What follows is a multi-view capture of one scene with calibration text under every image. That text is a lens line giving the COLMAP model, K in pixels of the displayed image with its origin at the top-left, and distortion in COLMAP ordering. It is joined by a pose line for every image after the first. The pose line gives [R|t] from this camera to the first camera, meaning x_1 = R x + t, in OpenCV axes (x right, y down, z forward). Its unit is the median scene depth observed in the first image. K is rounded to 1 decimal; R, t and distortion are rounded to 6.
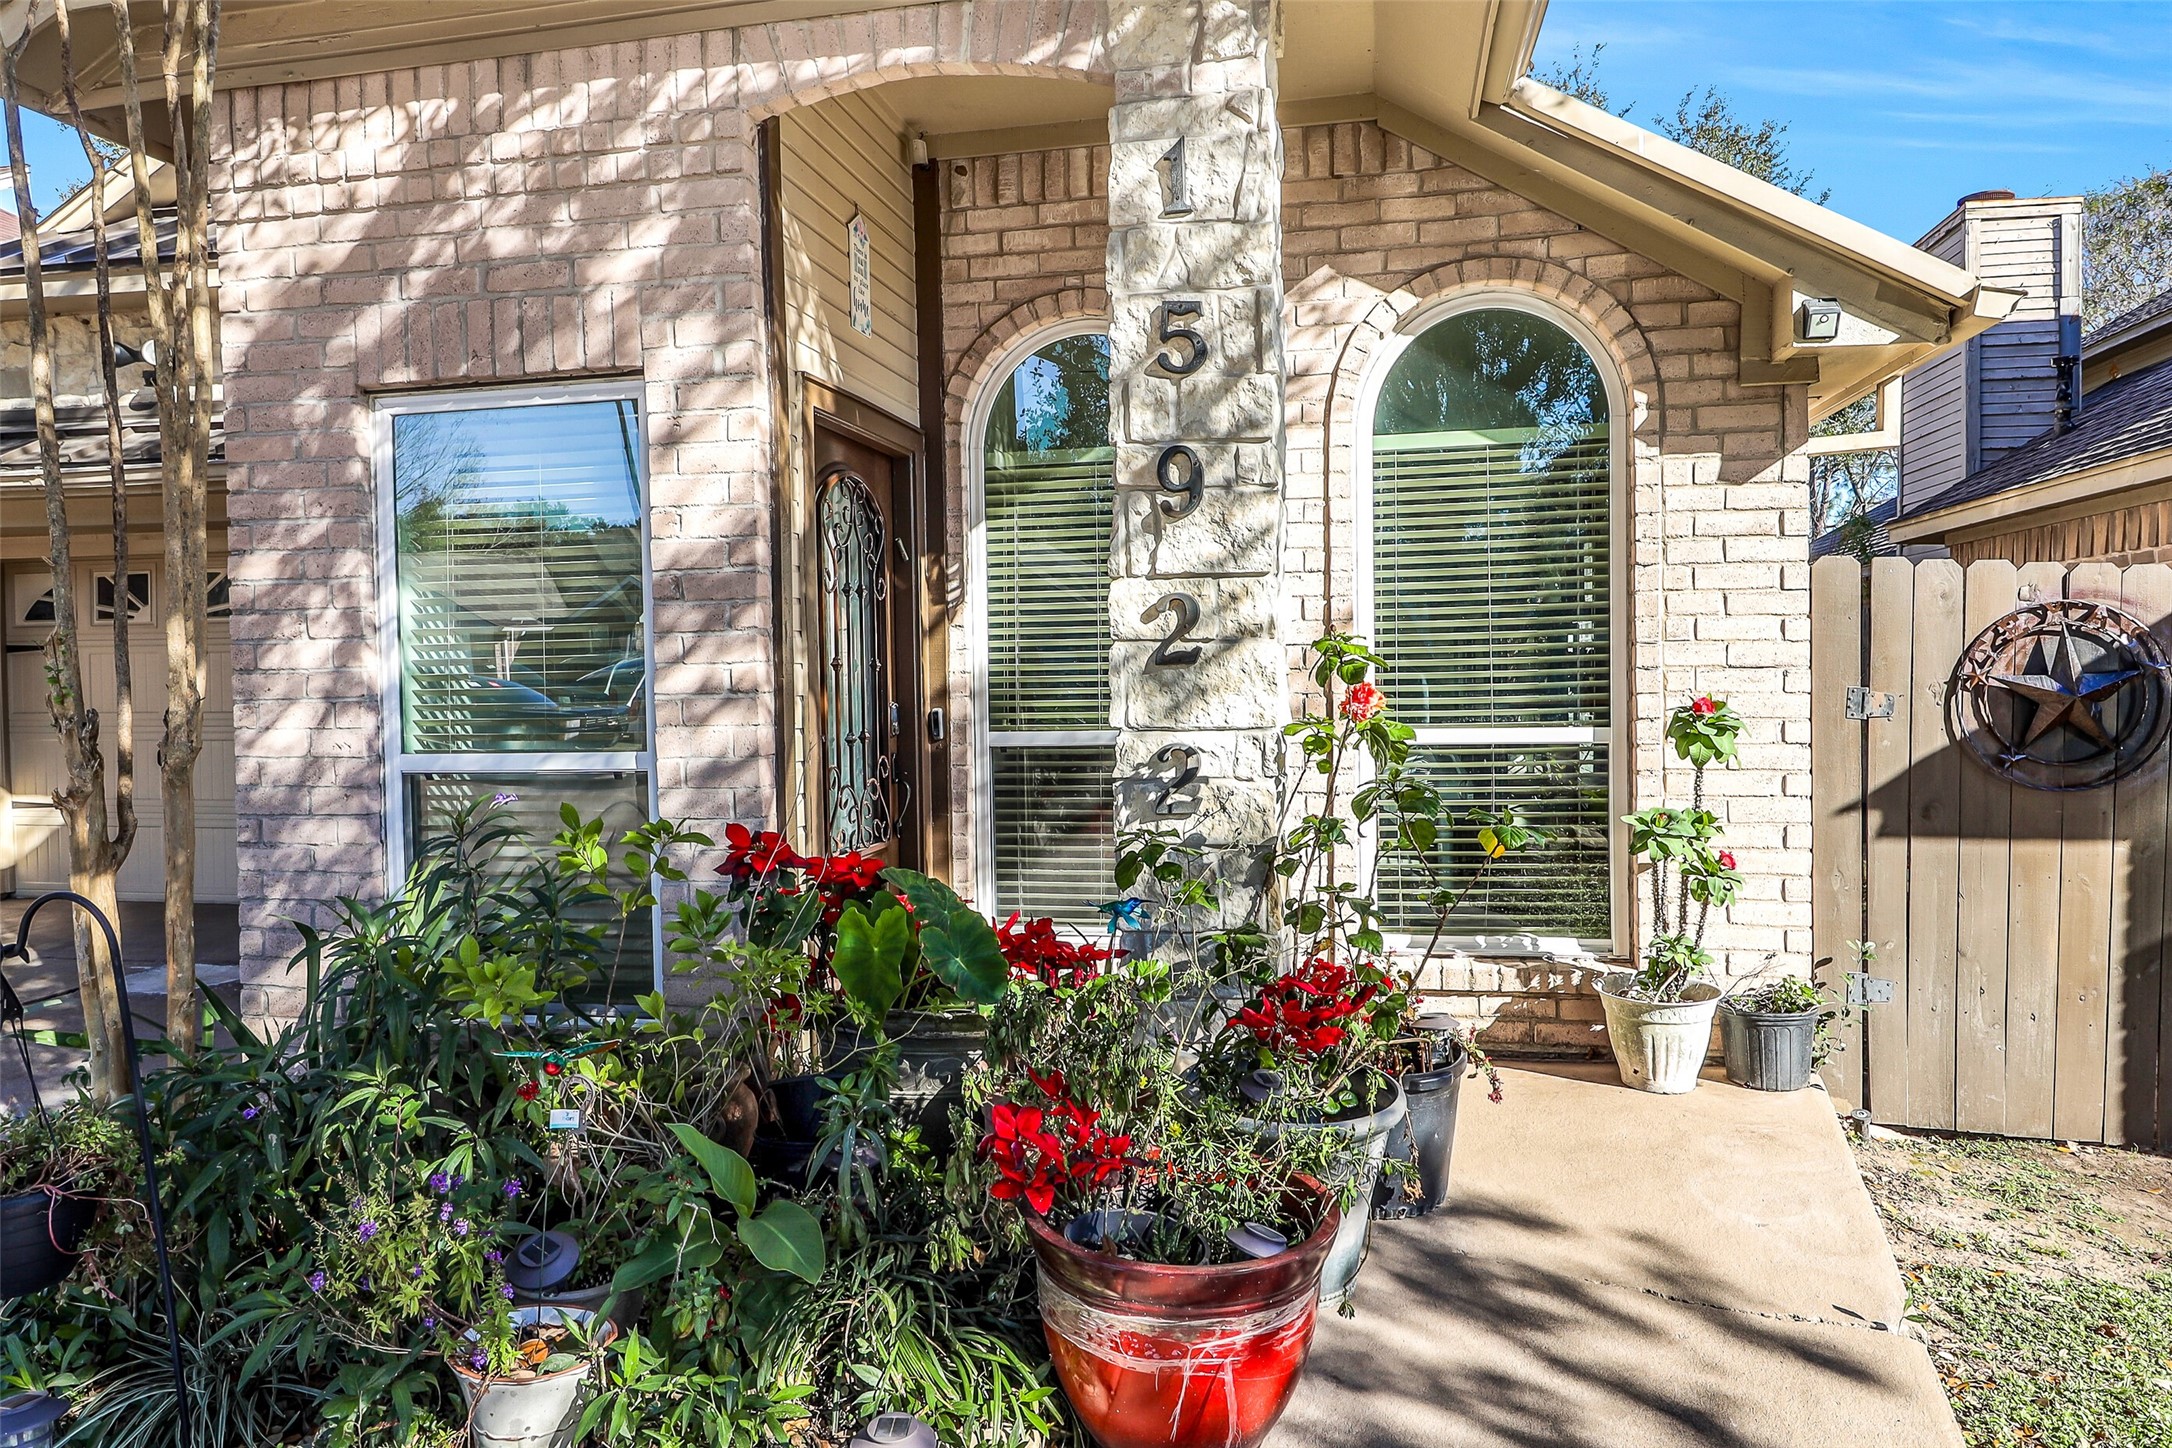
lens RADIAL K [[1396.6, 0, 1093.2], [0, 1396.6, 693.2], [0, 0, 1]] dist [0.013370, -0.015085]
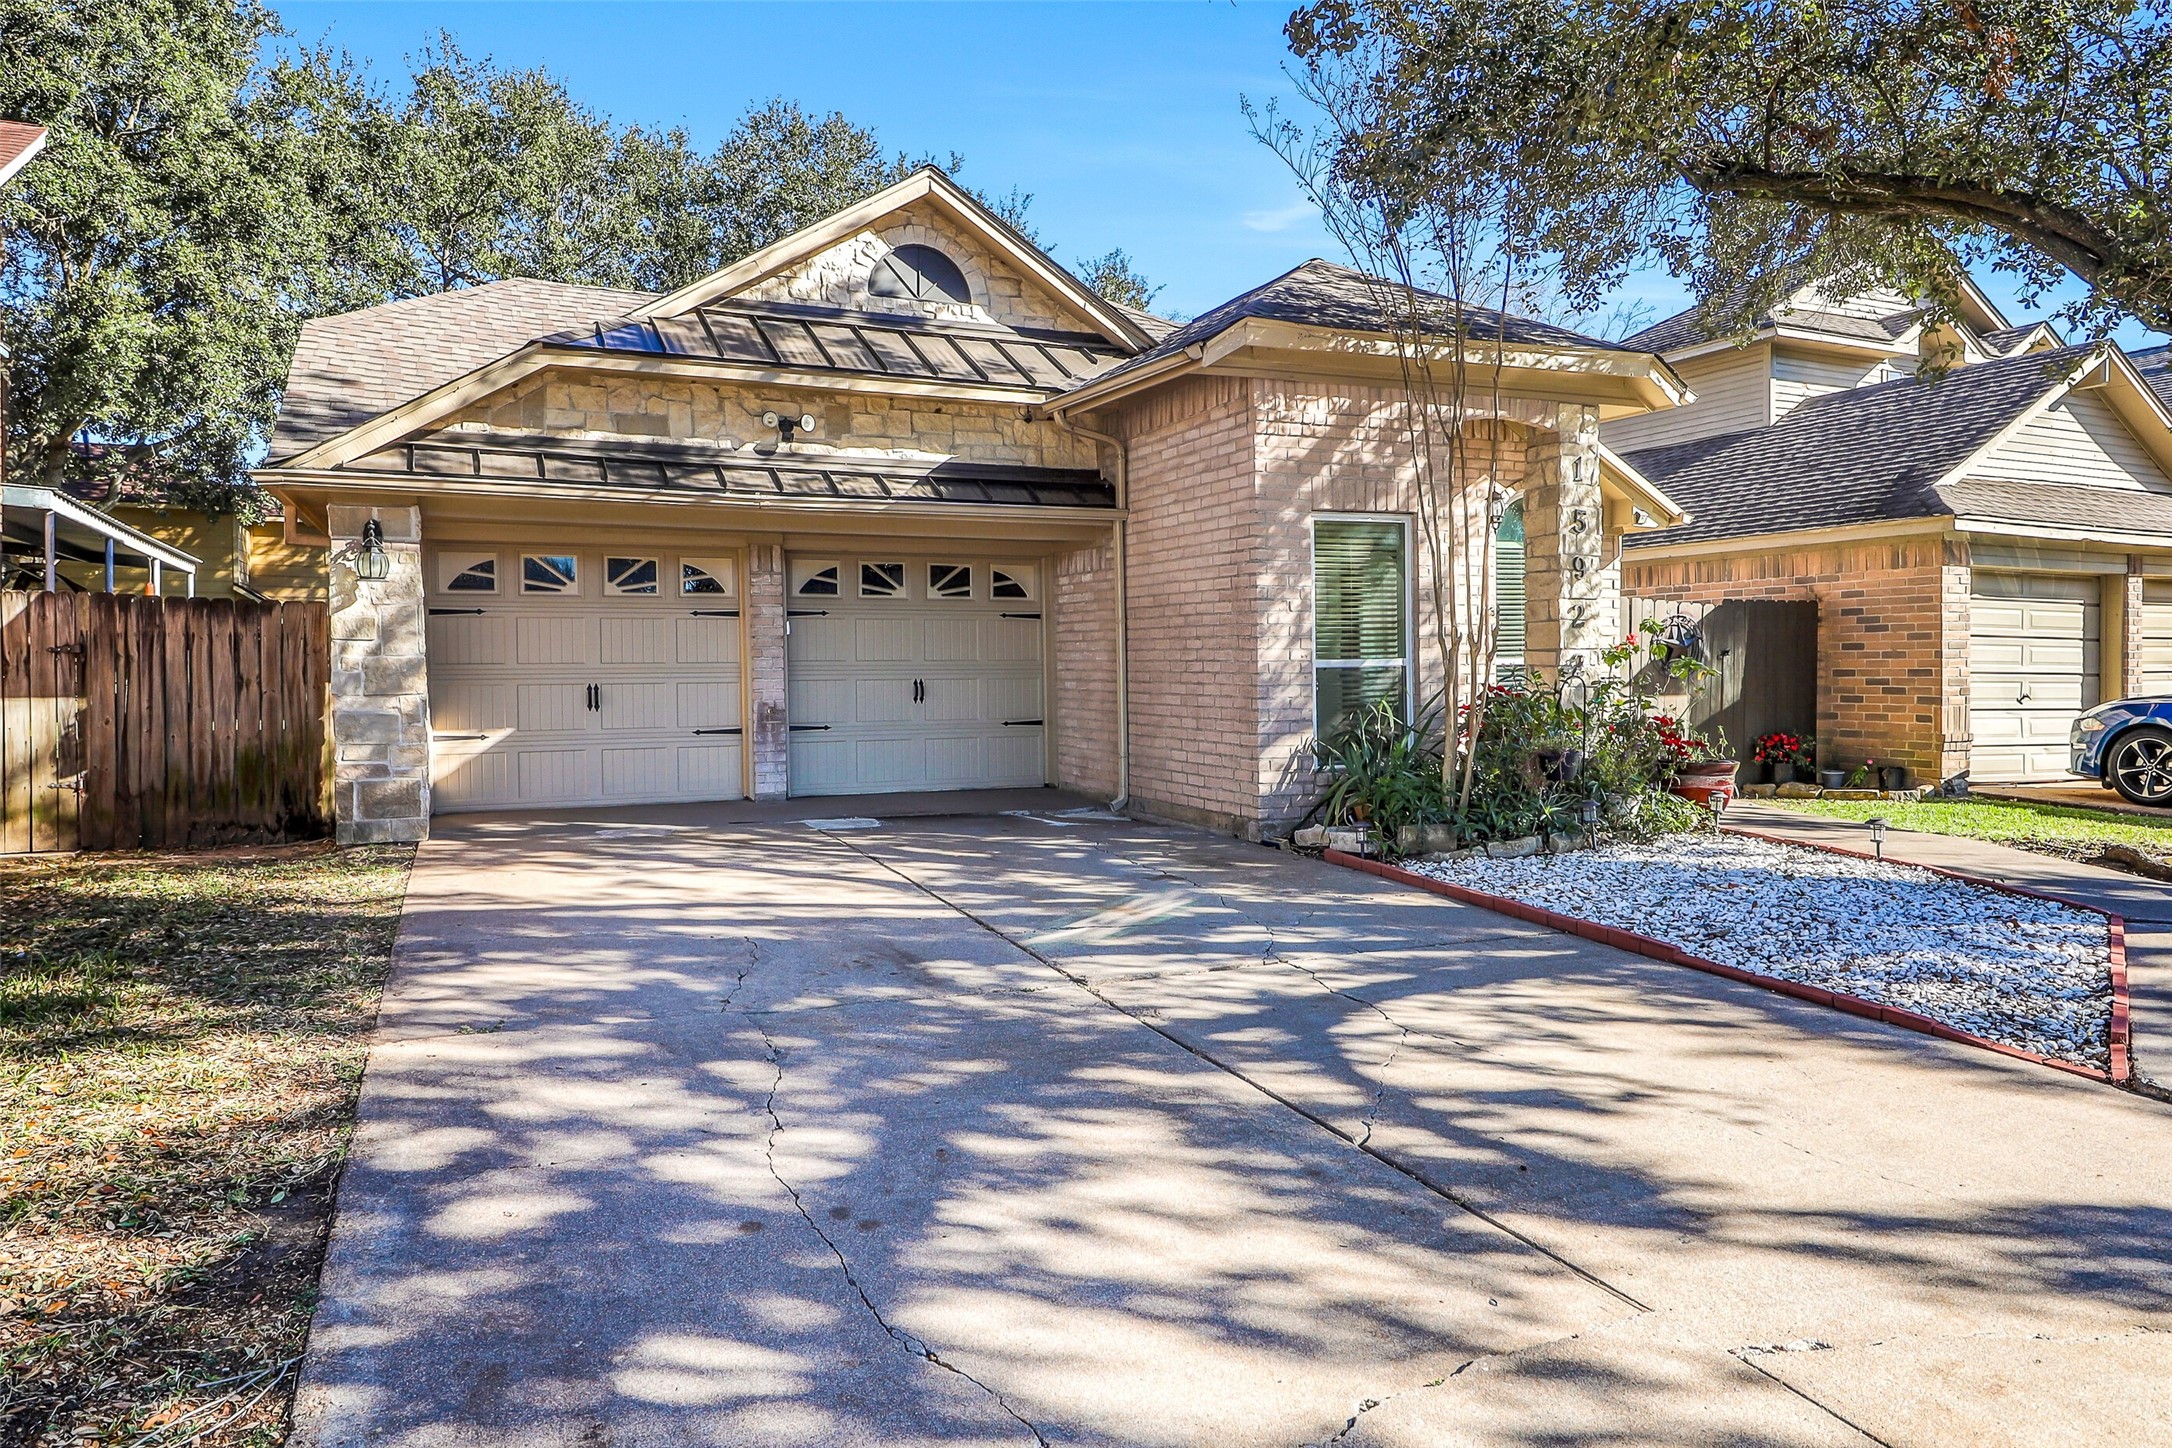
lens RADIAL K [[1396.6, 0, 1093.2], [0, 1396.6, 693.2], [0, 0, 1]] dist [0.013370, -0.015085]
pose [[0.800103, -0.013033, 0.599721, -2.344880], [0.010646, 0.999915, 0.007526, 0.080268], [-0.599768, 0.000363, 0.800174, -0.731943]]
